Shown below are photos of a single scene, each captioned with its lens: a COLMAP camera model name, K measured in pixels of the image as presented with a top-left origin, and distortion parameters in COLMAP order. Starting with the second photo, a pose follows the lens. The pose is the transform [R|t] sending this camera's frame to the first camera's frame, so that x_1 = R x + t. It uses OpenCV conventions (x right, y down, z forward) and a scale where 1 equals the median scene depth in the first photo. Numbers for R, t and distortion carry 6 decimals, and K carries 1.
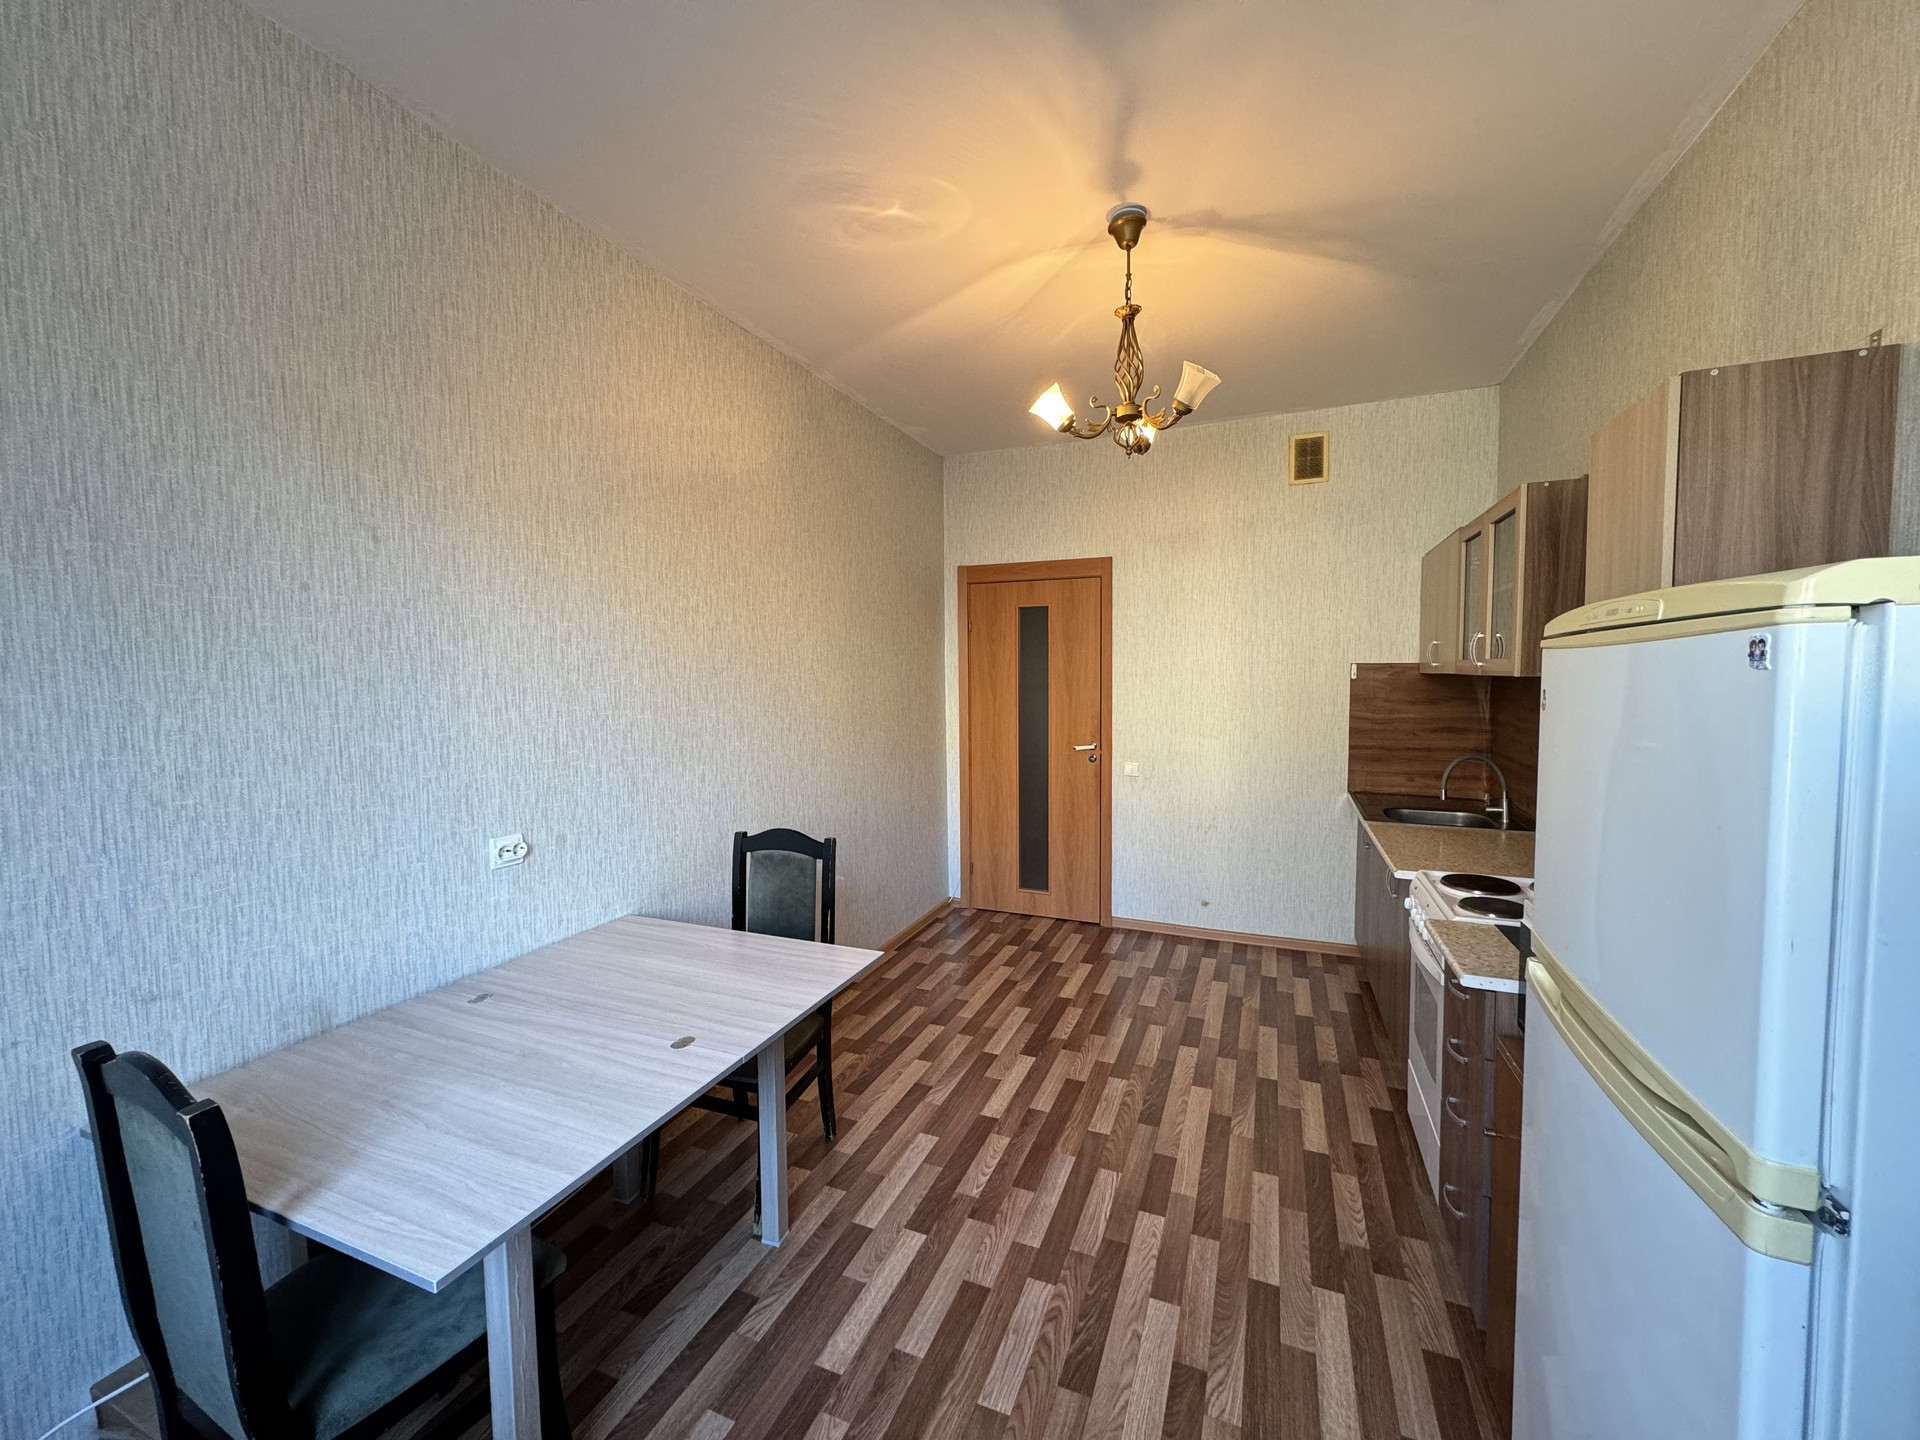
lens RADIAL K [[761.5, 0, 957.1], [0, 761.5, 718.4], [0, 0, 1]] dist [-0.000486, 0.000168]
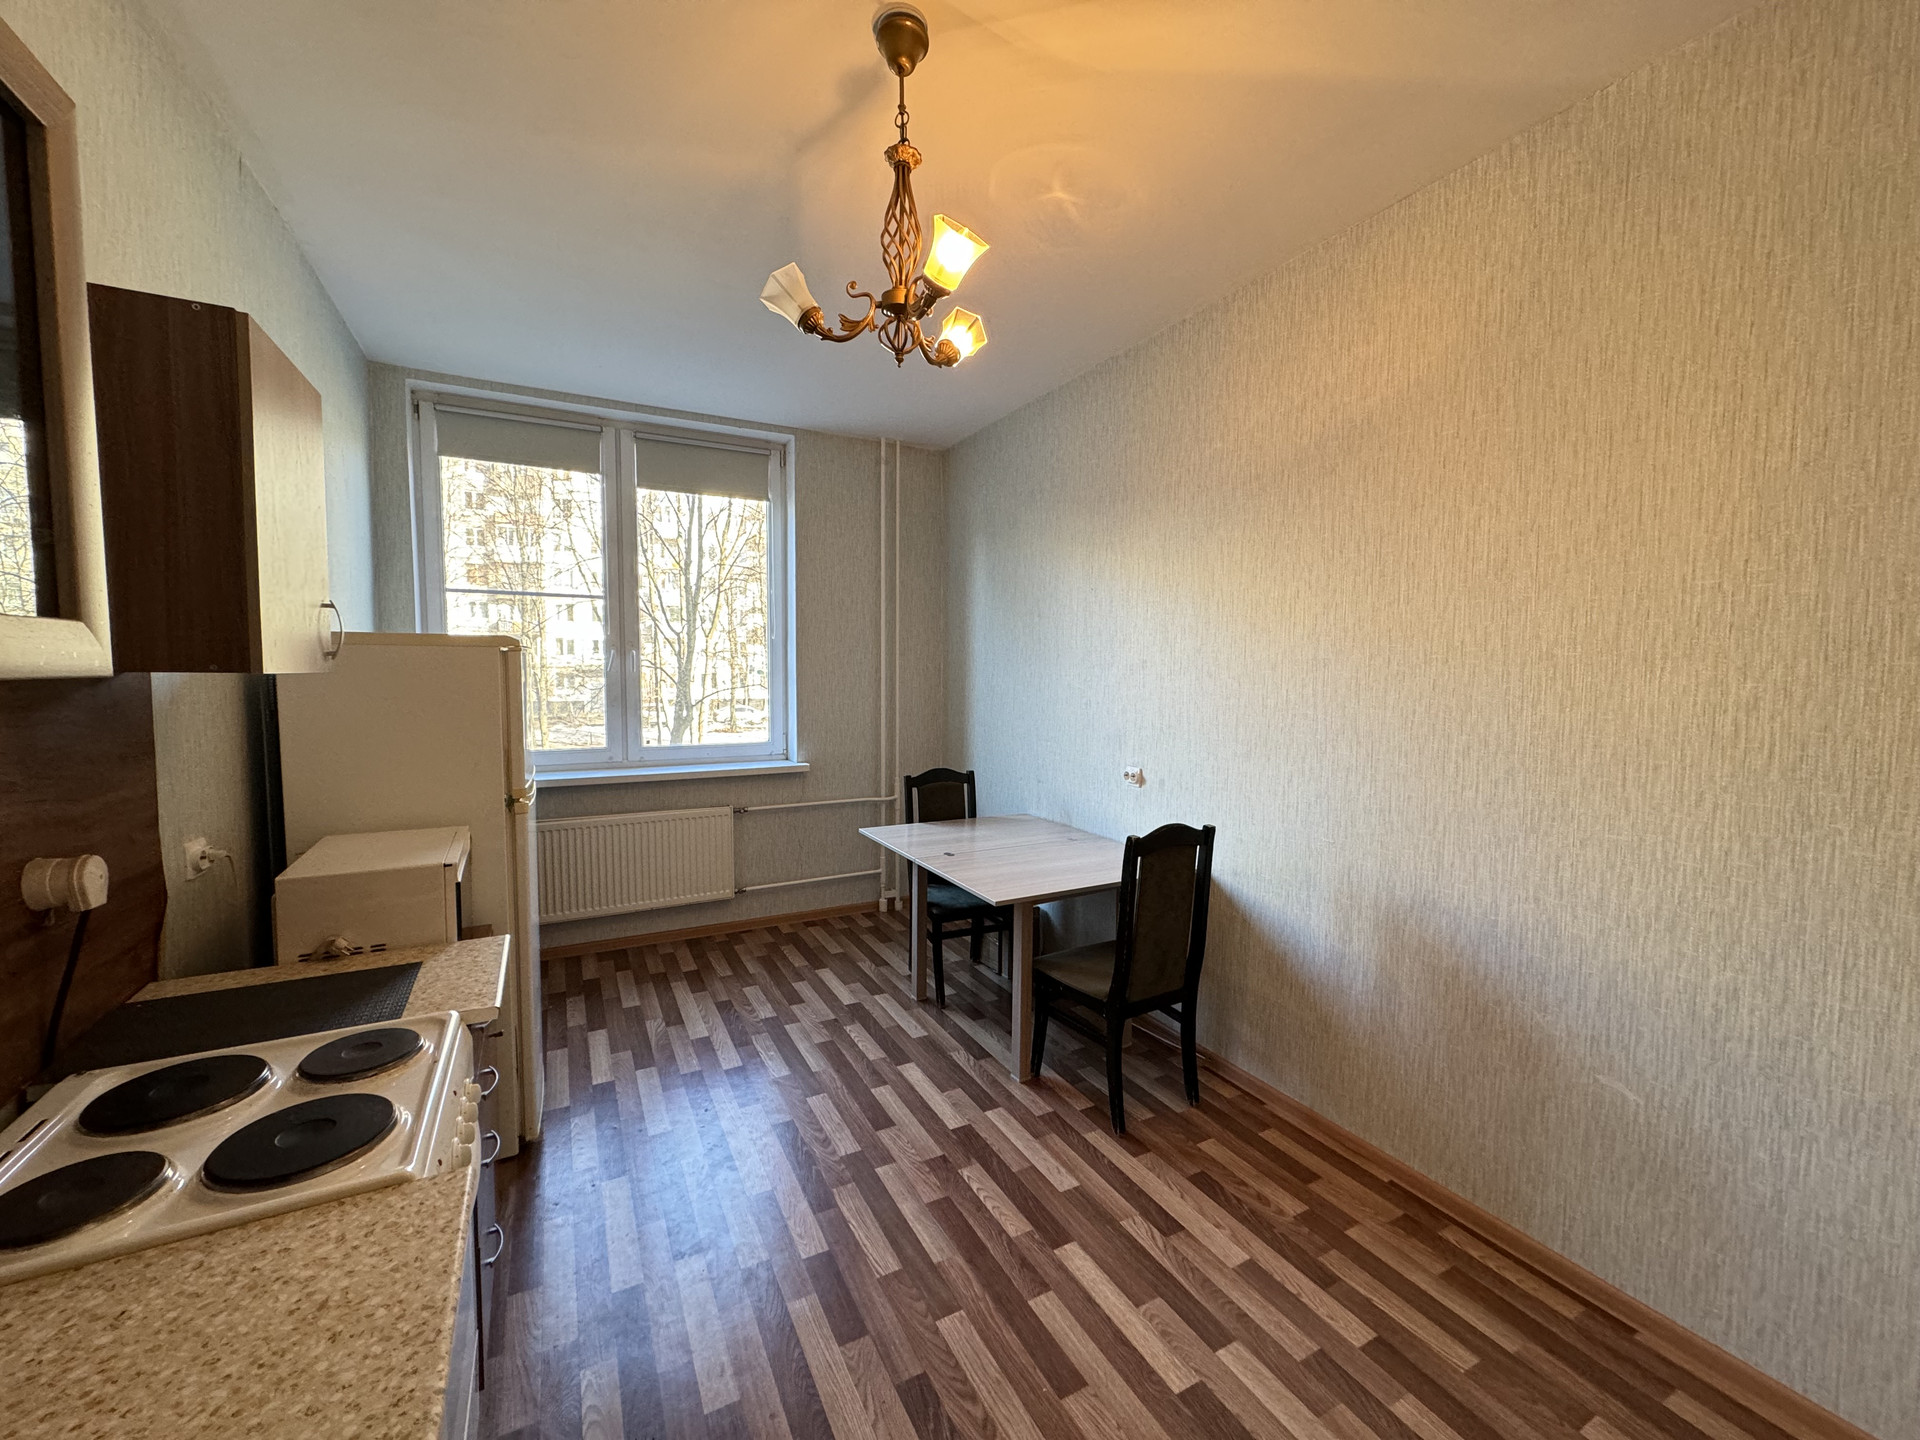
lens RADIAL K [[761.5, 0, 957.1], [0, 761.5, 718.4], [0, 0, 1]] dist [-0.000486, 0.000168]
pose [[-0.637673, 0.056519, -0.768231, 0.697000], [-0.048252, 0.992415, 0.113064, -0.087533], [0.768795, 0.109167, -0.630109, 1.398493]]
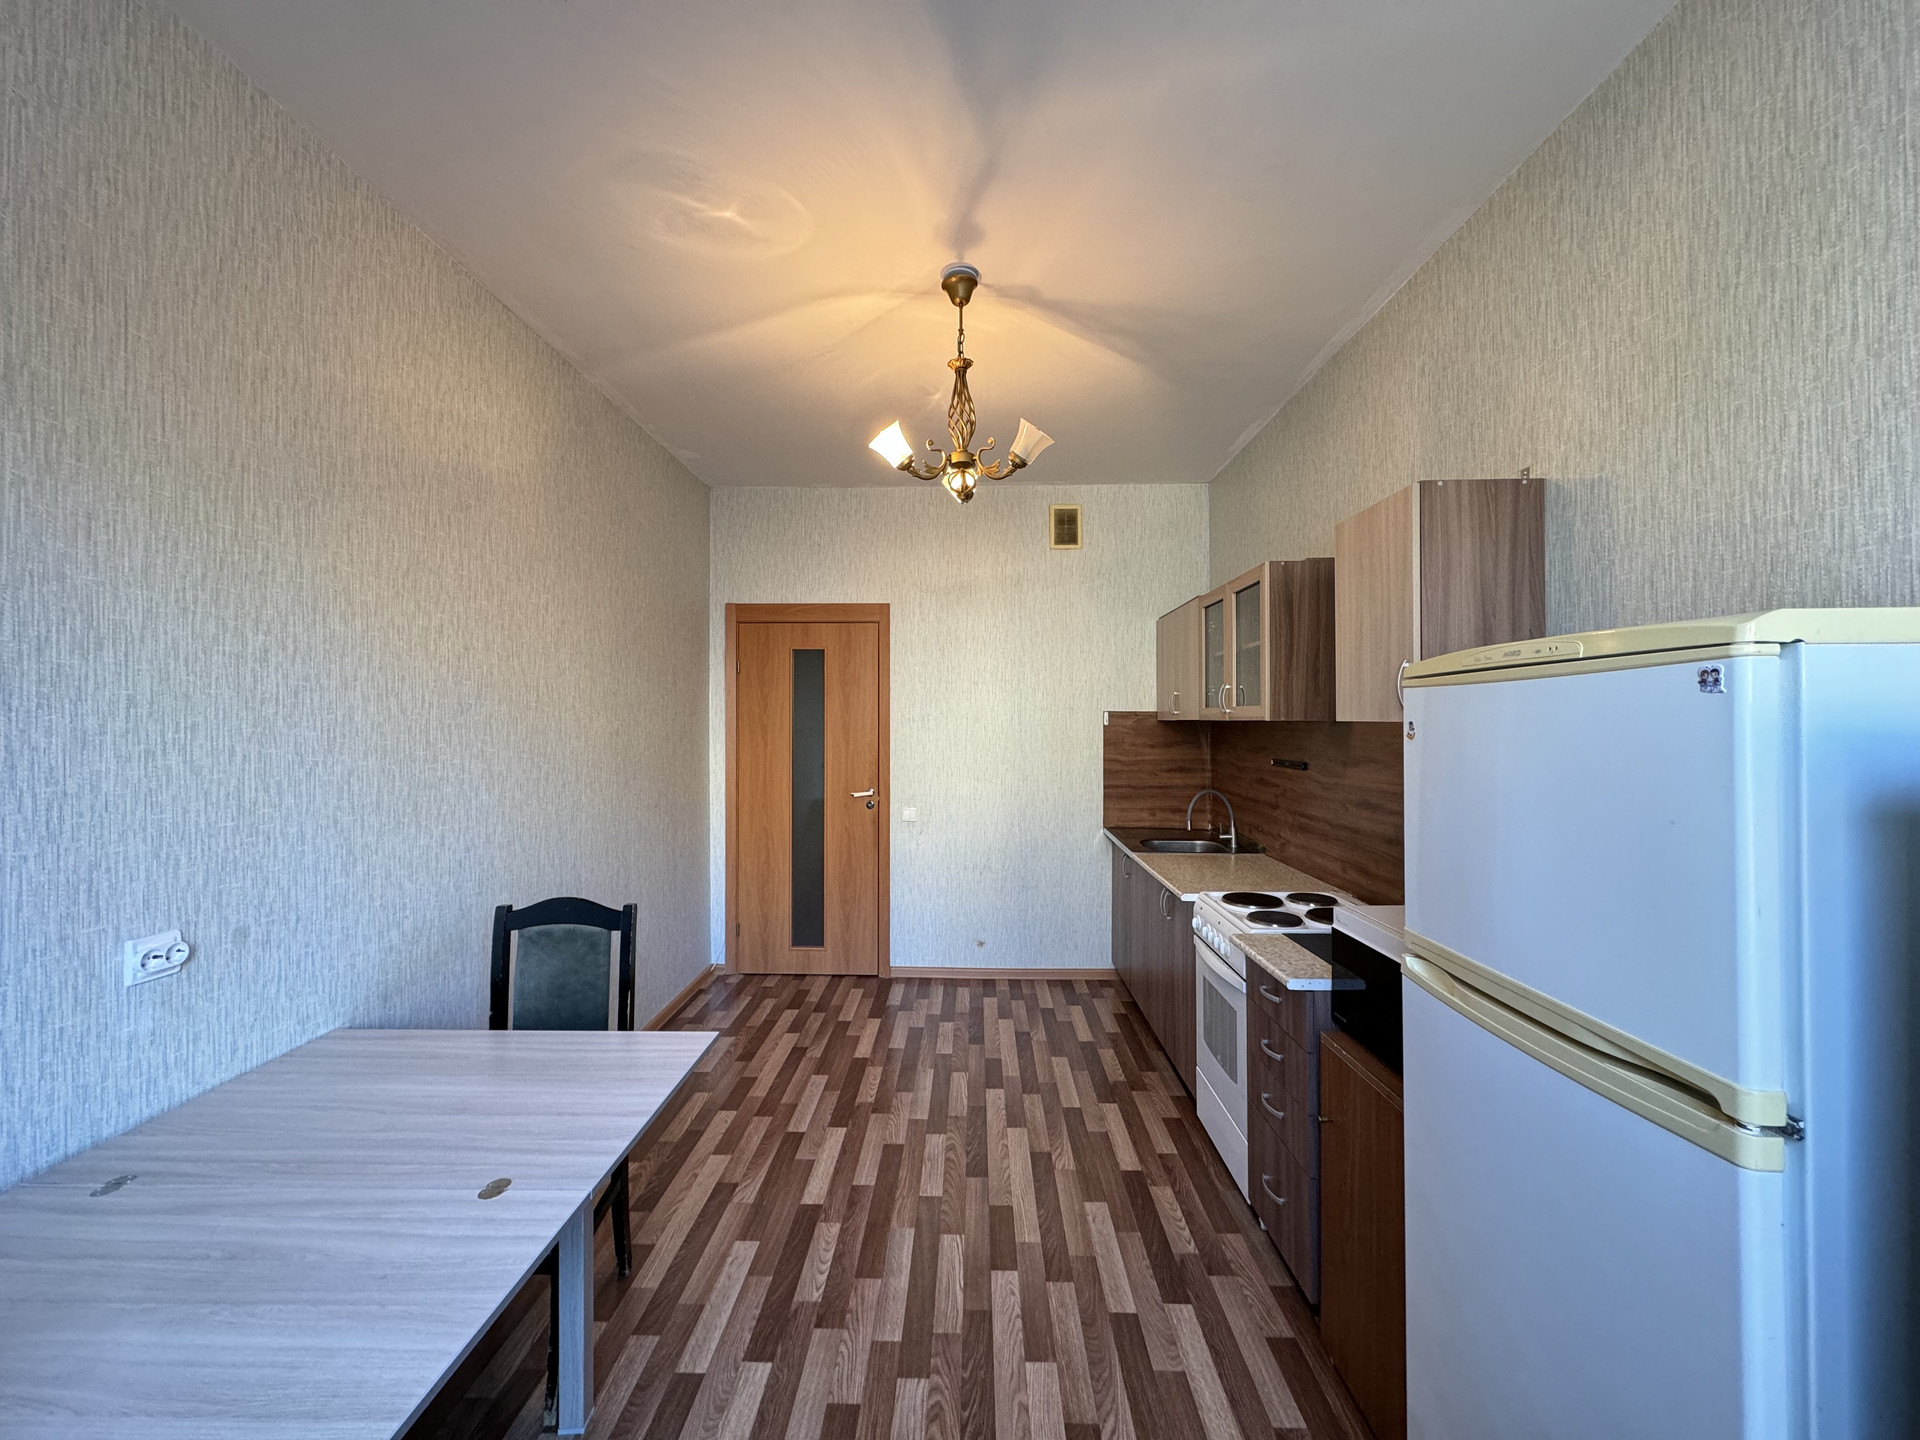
lens RADIAL K [[761.5, 0, 957.1], [0, 761.5, 718.4], [0, 0, 1]] dist [-0.000486, 0.000168]
pose [[0.932276, 0.010310, 0.361600, -0.134243], [0.013773, 0.997857, -0.063959, 0.009790], [-0.361484, 0.064608, 0.930137, 0.065310]]
